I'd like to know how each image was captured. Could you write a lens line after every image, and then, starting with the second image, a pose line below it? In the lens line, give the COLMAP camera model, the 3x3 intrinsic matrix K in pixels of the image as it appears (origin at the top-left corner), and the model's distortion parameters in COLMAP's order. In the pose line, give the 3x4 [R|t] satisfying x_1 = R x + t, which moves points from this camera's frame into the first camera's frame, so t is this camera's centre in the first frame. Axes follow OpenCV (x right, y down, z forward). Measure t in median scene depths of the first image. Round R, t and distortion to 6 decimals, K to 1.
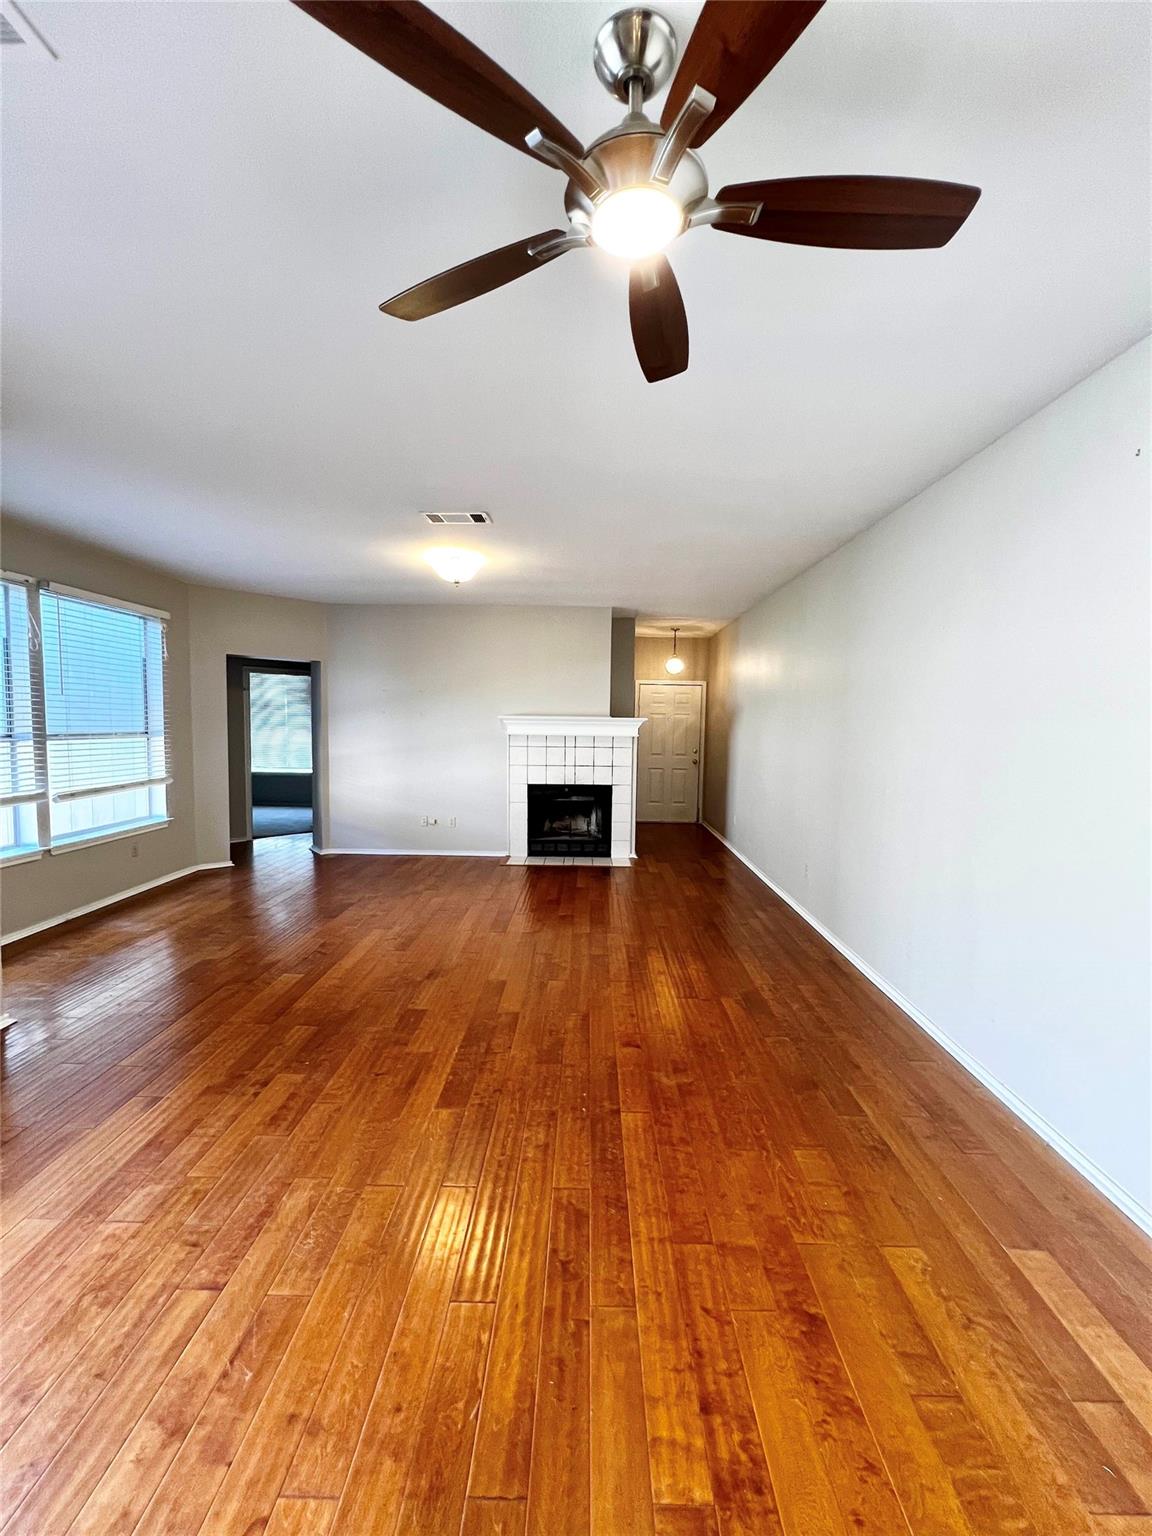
lens RADIAL K [[611.6, 0, 578.5], [0, 611.6, 768.4], [0, 0, 1]] dist [-0.003430, 0.000874]
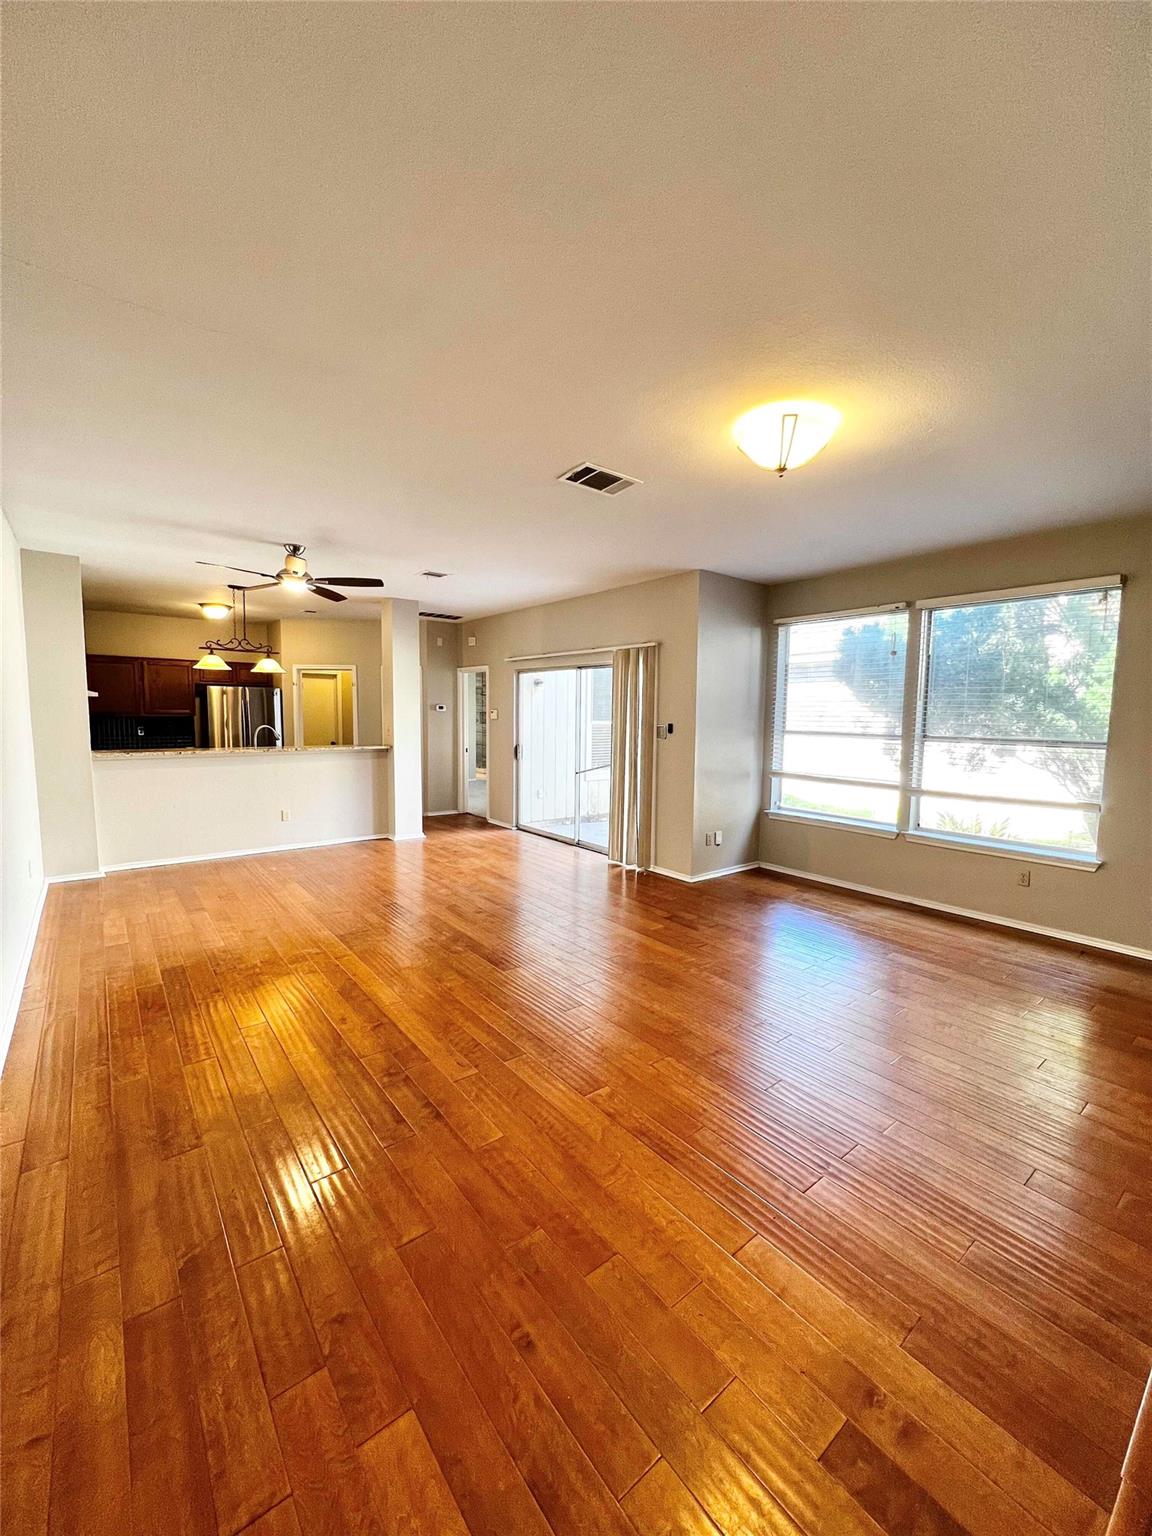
lens RADIAL K [[611.6, 0, 577.5], [0, 611.6, 765.9], [0, 0, 1]] dist [-0.003430, 0.000874]
pose [[-0.769745, 0.028733, -0.637704, 0.346175], [-0.074196, 0.988188, 0.134084, -0.105728], [0.634024, 0.150526, -0.758522, 1.478900]]
